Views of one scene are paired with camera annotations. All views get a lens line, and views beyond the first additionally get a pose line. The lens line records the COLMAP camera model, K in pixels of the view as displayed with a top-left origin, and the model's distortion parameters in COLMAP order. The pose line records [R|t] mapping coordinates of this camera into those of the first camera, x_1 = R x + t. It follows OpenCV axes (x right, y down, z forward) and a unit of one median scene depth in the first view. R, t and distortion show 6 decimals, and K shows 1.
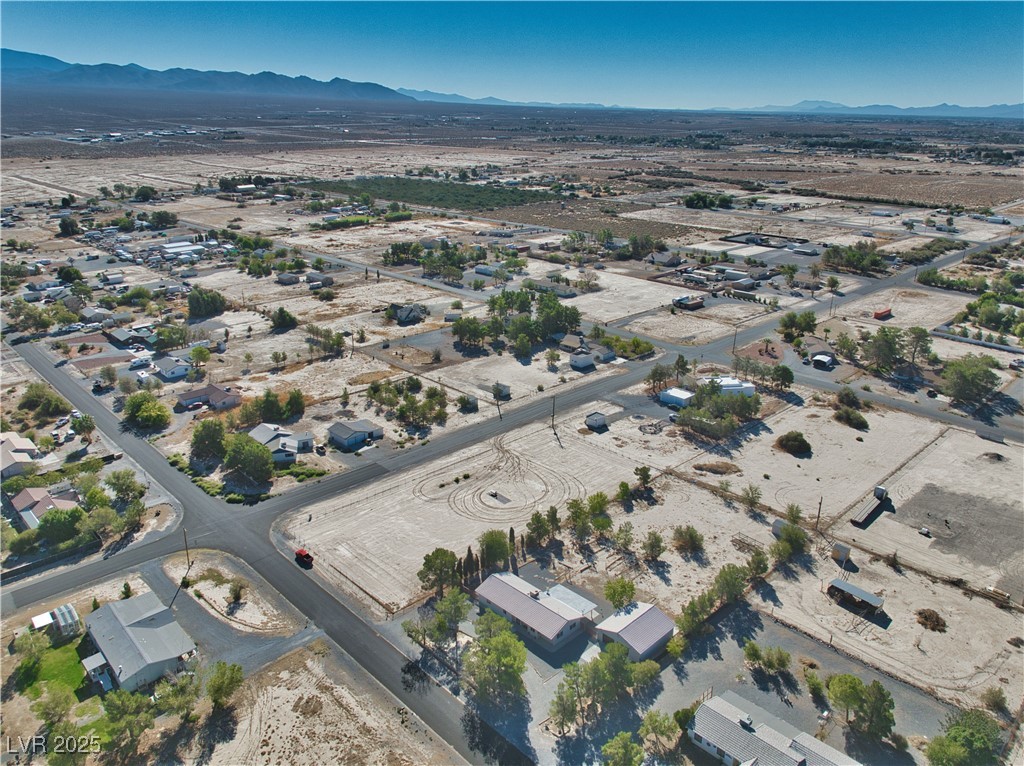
lens RADIAL K [[734.6, 0, 513.9], [0, 734.6, 383.5], [0, 0, 1]] dist [-0.053528, -0.001091]
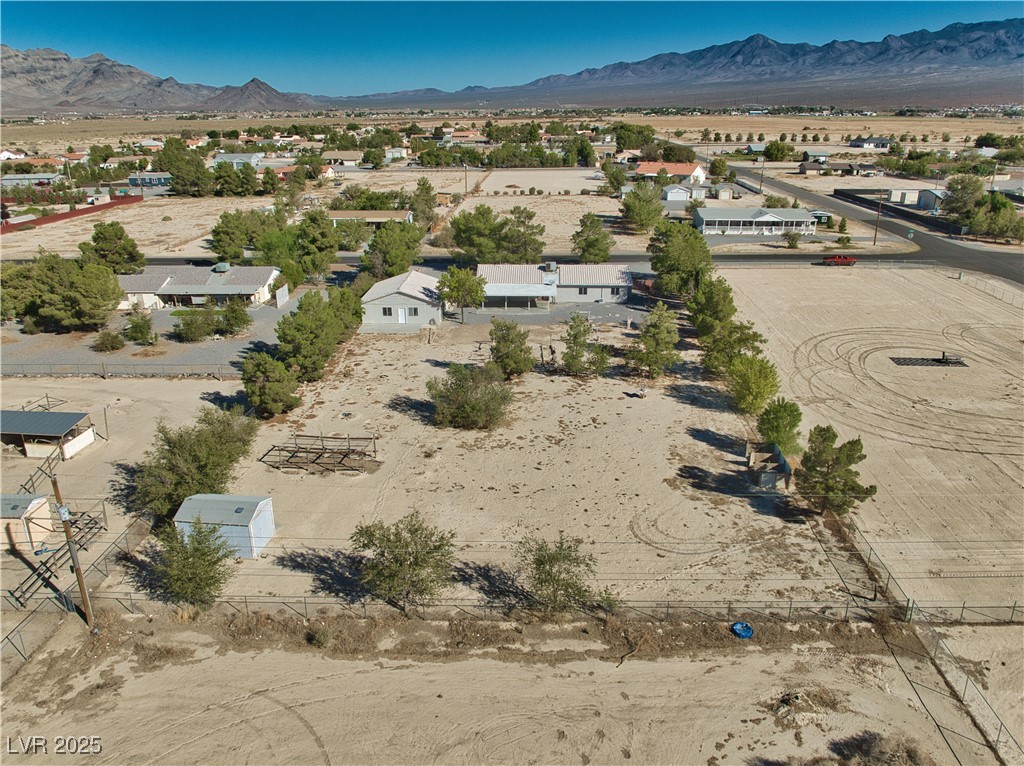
lens RADIAL K [[741.8, 0, 516.9], [0, 741.8, 413.7], [0, 0, 1]] dist [-0.044154, -0.003257]
pose [[-0.714089, 0.272679, -0.644766, 0.318561], [-0.239989, 0.769858, 0.591374, -0.008867], [0.657634, 0.577030, -0.484307, 0.817391]]
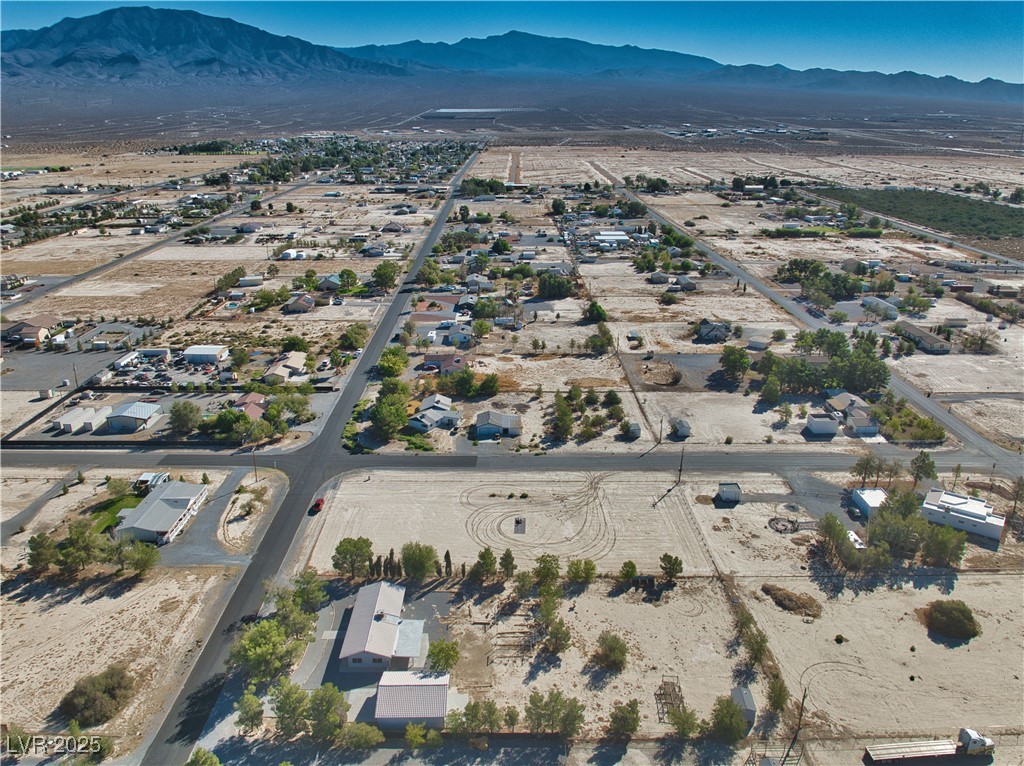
lens RADIAL K [[734.6, 0, 513.9], [0, 734.6, 383.5], [0, 0, 1]] dist [-0.053528, -0.001091]
pose [[0.728702, 0.235630, -0.643018, 0.409725], [-0.235885, 0.967848, 0.087345, -0.077572], [0.642924, 0.088030, 0.760854, 0.204858]]
